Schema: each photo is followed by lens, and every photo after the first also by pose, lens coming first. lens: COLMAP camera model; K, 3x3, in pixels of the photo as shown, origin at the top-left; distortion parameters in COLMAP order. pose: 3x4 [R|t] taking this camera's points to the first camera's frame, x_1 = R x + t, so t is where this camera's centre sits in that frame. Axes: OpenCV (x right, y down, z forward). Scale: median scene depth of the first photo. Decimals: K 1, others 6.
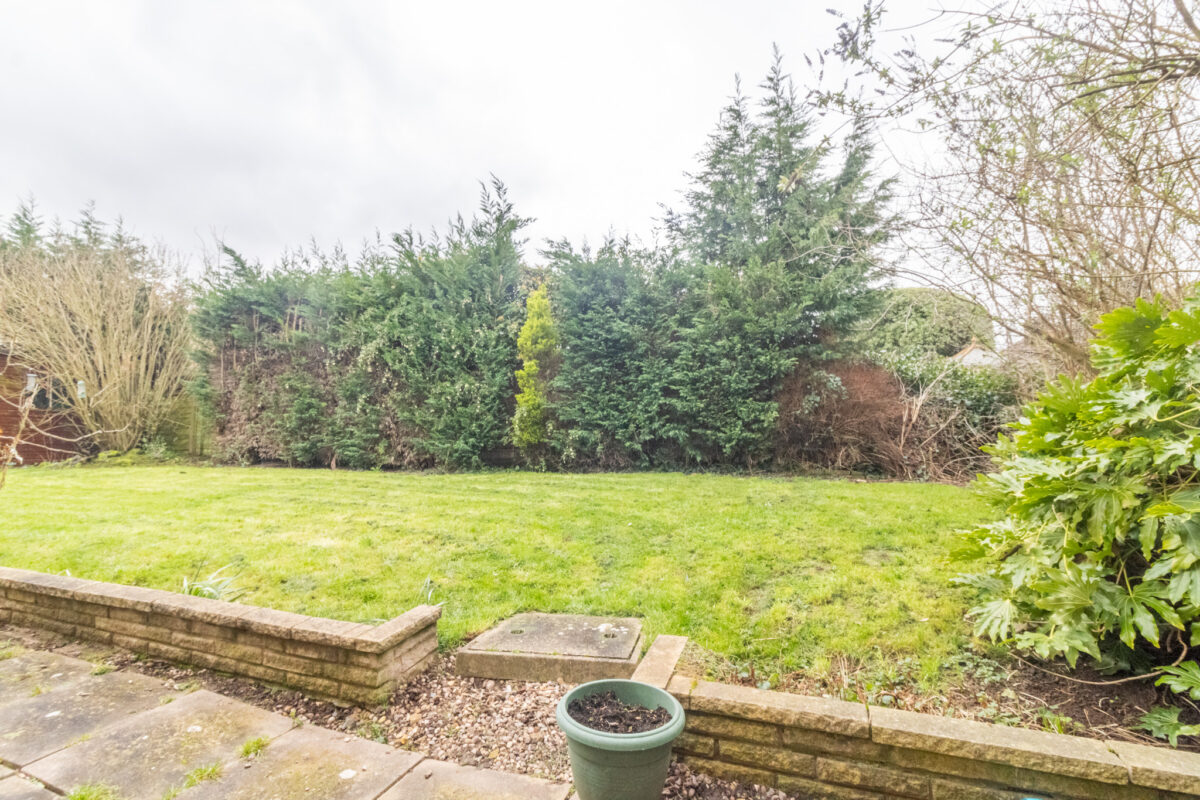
lens RADIAL K [[553.2, 0, 599.7], [0, 553.2, 399.1], [0, 0, 1]] dist [0.007298, -0.001657]
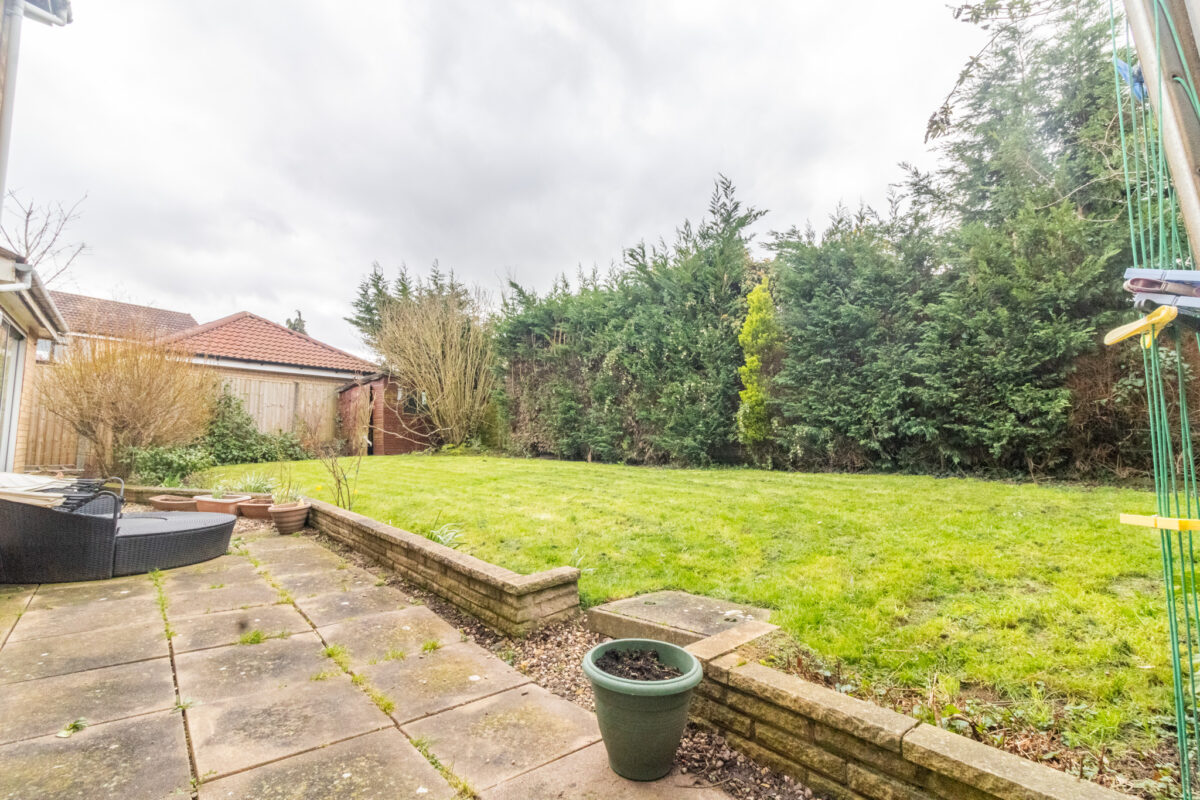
lens RADIAL K [[553.2, 0, 595.4], [0, 553.2, 397.3], [0, 0, 1]] dist [0.007298, -0.001657]
pose [[0.872702, -0.029249, -0.487376, 0.119623], [0.024336, 0.999569, -0.016410, 0.014360], [0.487646, 0.002460, 0.873038, 0.003443]]
